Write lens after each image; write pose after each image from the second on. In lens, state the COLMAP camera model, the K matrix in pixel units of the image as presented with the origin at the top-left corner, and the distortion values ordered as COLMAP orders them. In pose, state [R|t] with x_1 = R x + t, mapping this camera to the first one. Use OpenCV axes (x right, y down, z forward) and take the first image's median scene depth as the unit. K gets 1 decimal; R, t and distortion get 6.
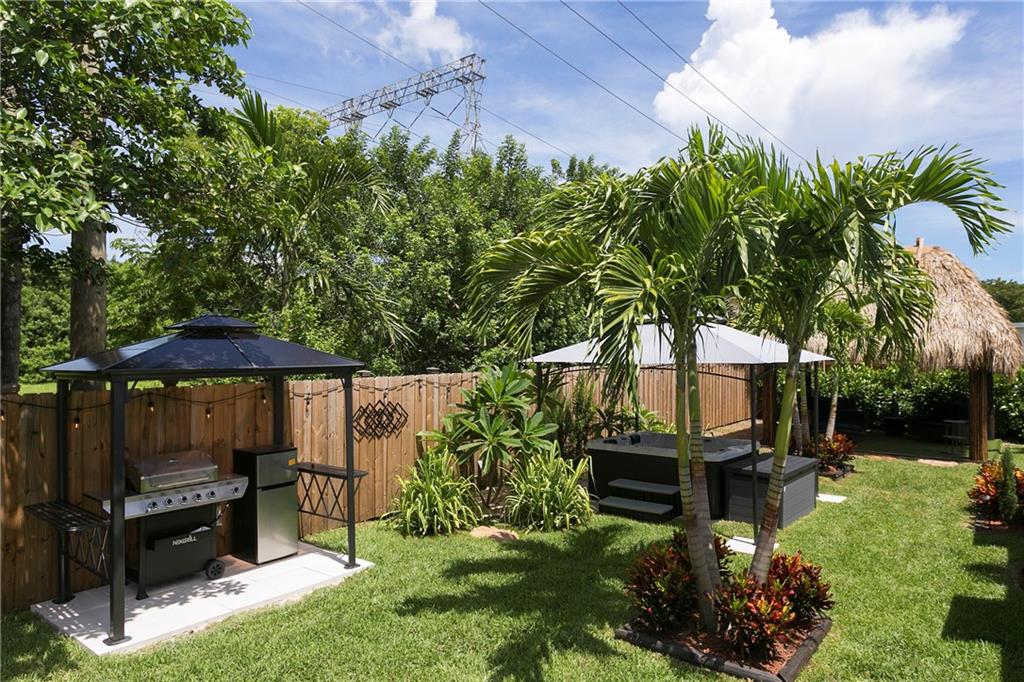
lens RADIAL K [[657.0, 0, 508.4], [0, 657.0, 341.0], [0, 0, 1]] dist [0.006430, -0.001407]
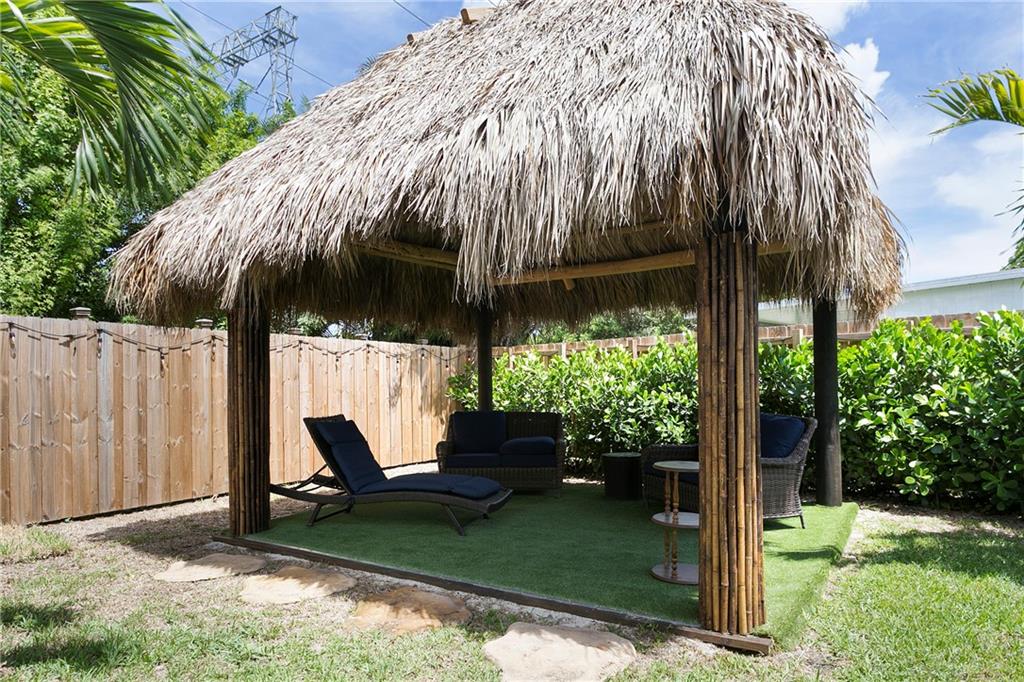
lens RADIAL K [[619.4, 0, 542.9], [0, 619.4, 381.1], [0, 0, 1]] dist [-0.007926, 0.001245]
pose [[0.993115, -0.011037, 0.116623, 0.643636], [0.011501, 0.999928, -0.003307, 0.093822], [-0.116578, 0.004626, 0.993171, 0.812906]]
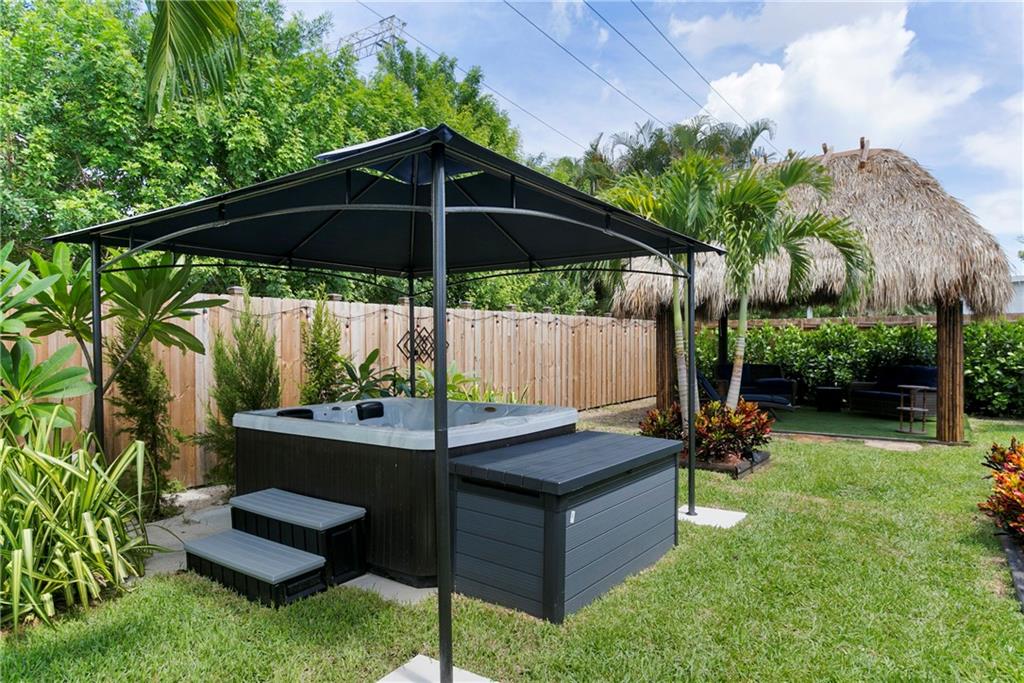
lens RADIAL K [[619.4, 0, 516.2], [0, 619.4, 346.1], [0, 0, 1]] dist [-0.007926, 0.001245]
pose [[0.997836, -0.002758, 0.065693, 0.236255], [0.001879, 0.999908, 0.013447, 0.076803], [-0.065724, -0.013294, 0.997749, 0.413969]]
